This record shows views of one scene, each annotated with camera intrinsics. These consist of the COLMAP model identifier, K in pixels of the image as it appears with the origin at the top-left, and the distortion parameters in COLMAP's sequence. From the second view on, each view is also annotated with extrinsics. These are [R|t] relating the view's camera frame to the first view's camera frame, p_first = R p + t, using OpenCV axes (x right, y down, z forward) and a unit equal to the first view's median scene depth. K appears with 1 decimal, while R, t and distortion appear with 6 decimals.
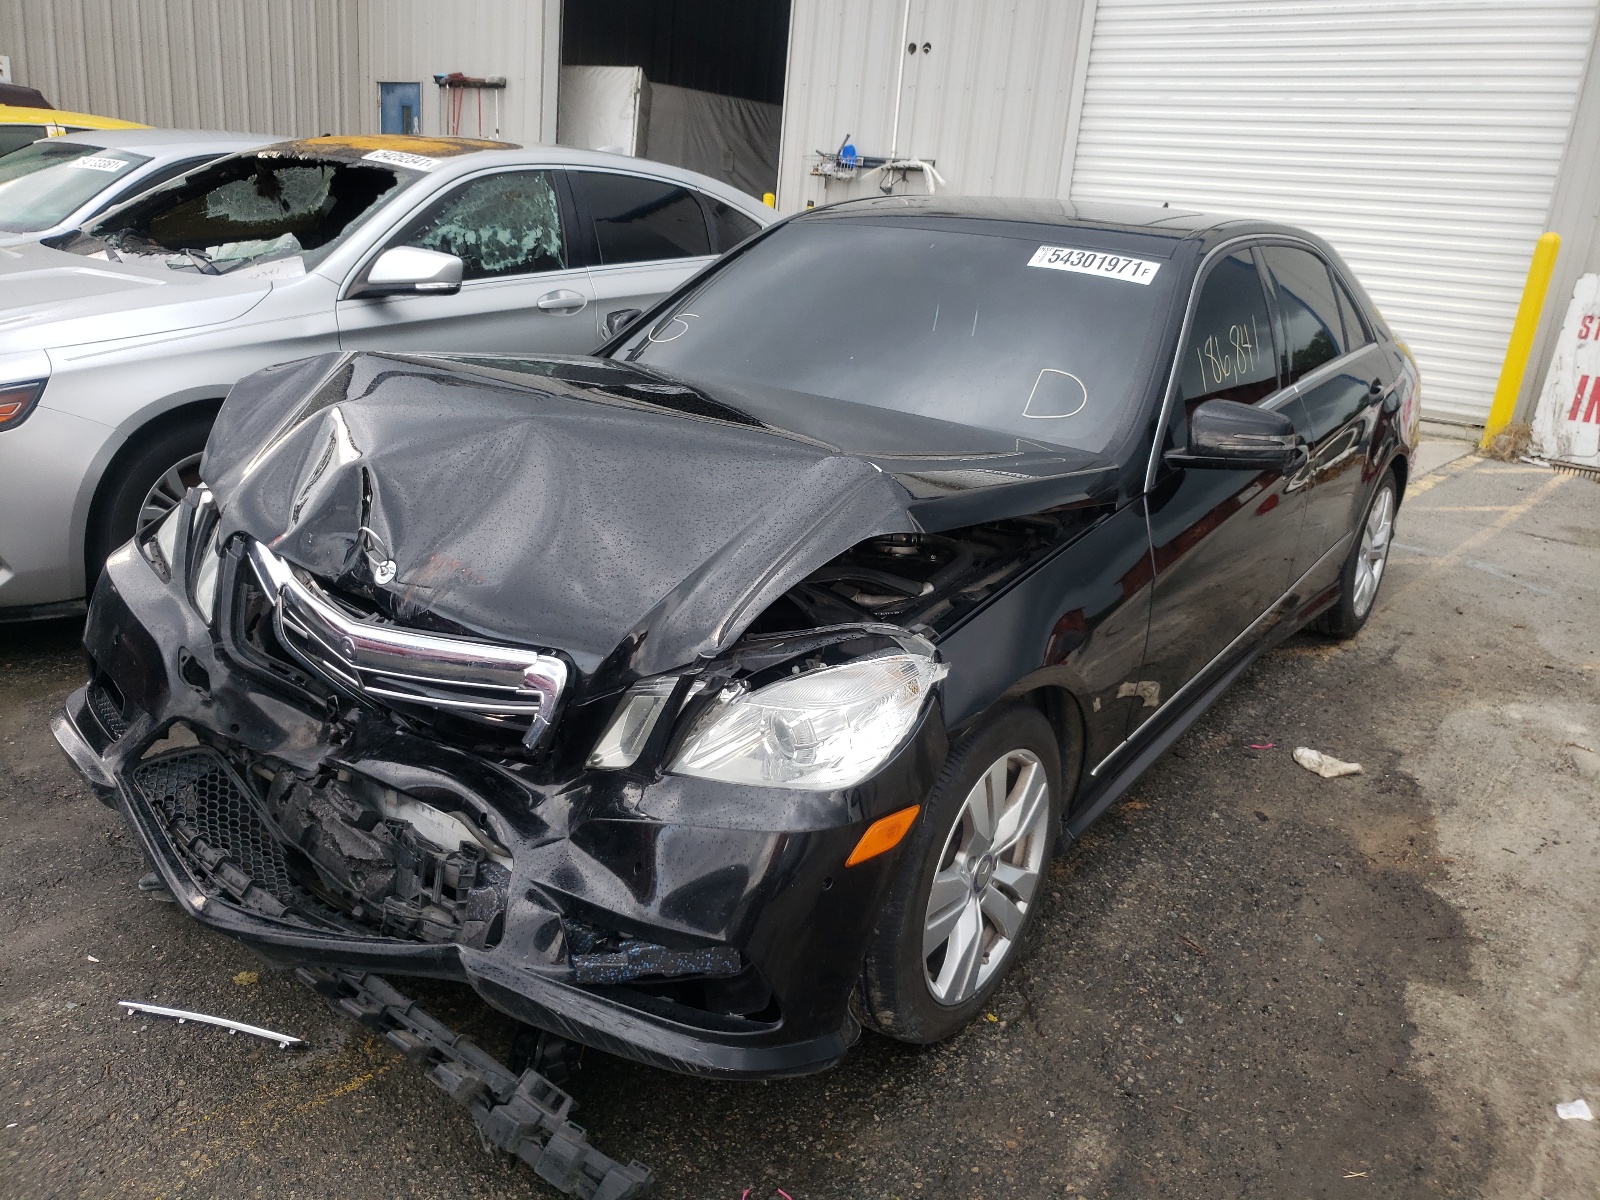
lens RADIAL K [[1295.5, 0, 800.0], [0, 1295.5, 600.0], [0, 0, 1]] dist [0.003613, 0.000445]
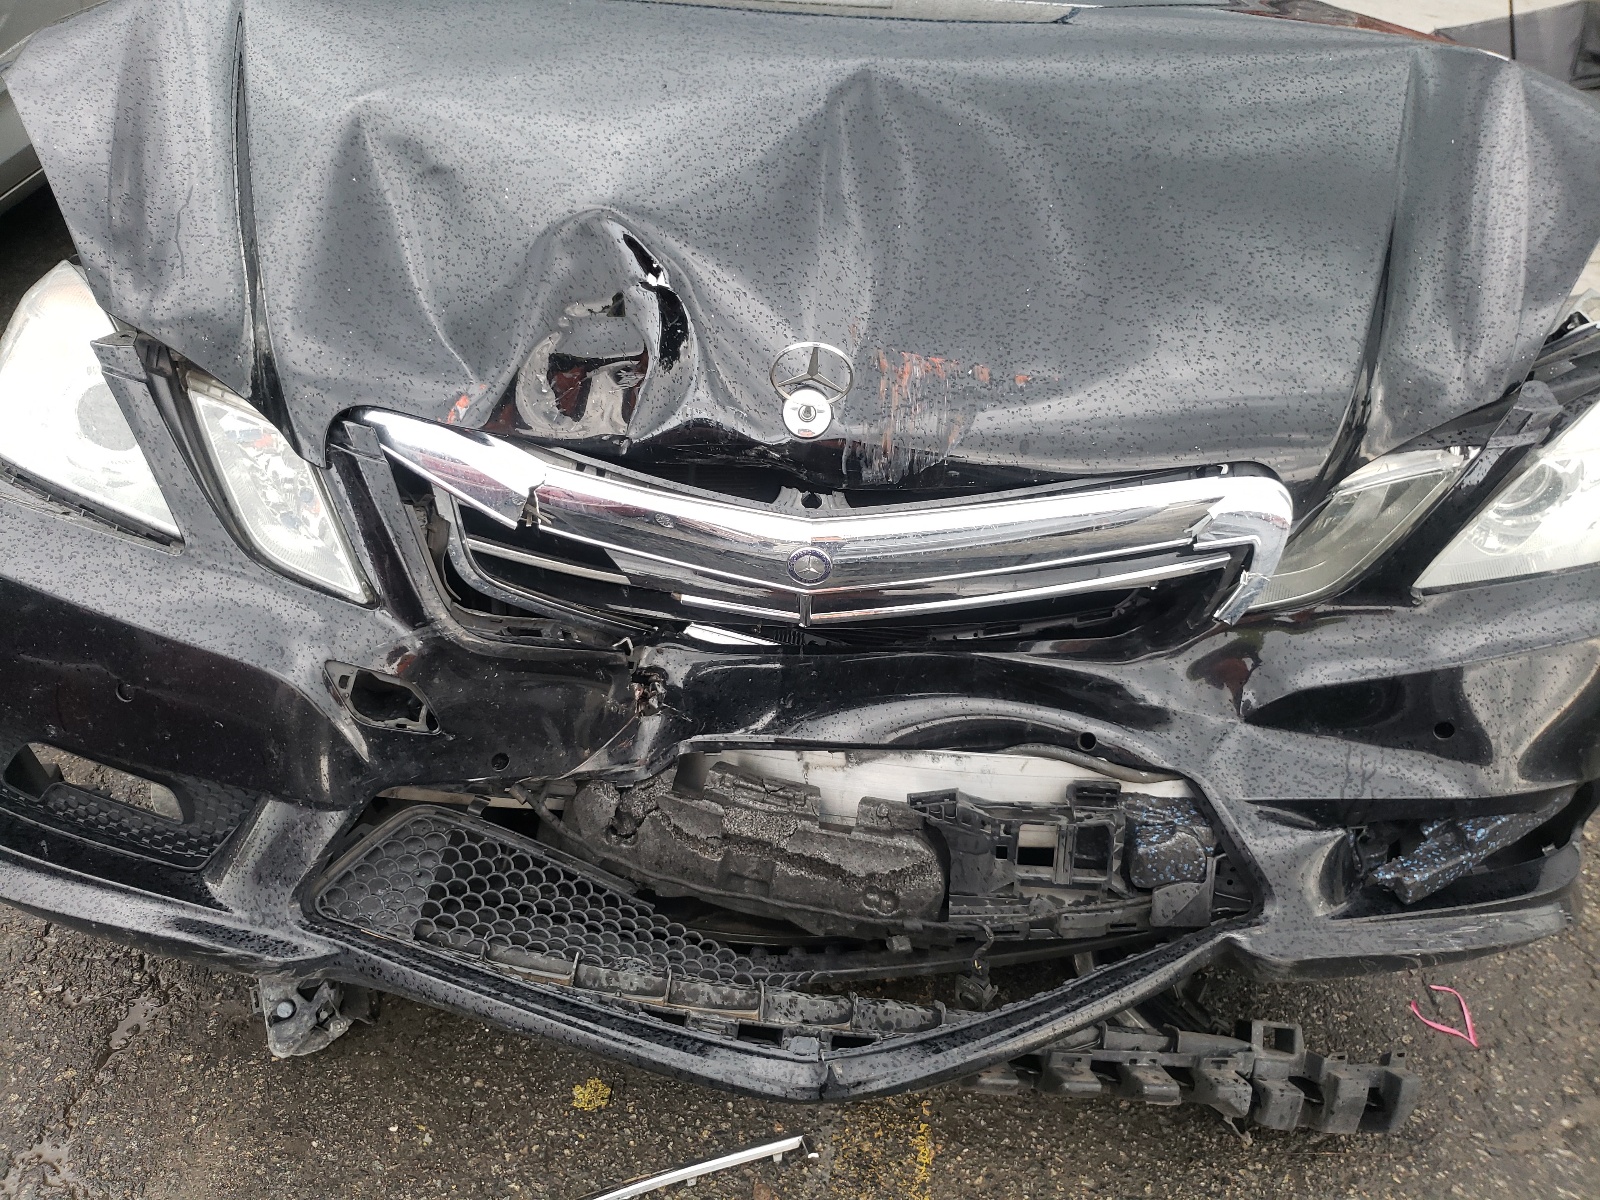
lens RADIAL K [[1295.5, 0, 800.0], [0, 1295.5, 600.0], [0, 0, 1]] dist [0.003613, 0.000445]
pose [[0.825646, -0.353054, 0.440070, -0.611274], [0.189389, 0.908182, 0.373280, -0.159491], [-0.531452, -0.224853, 0.816701, 0.558044]]
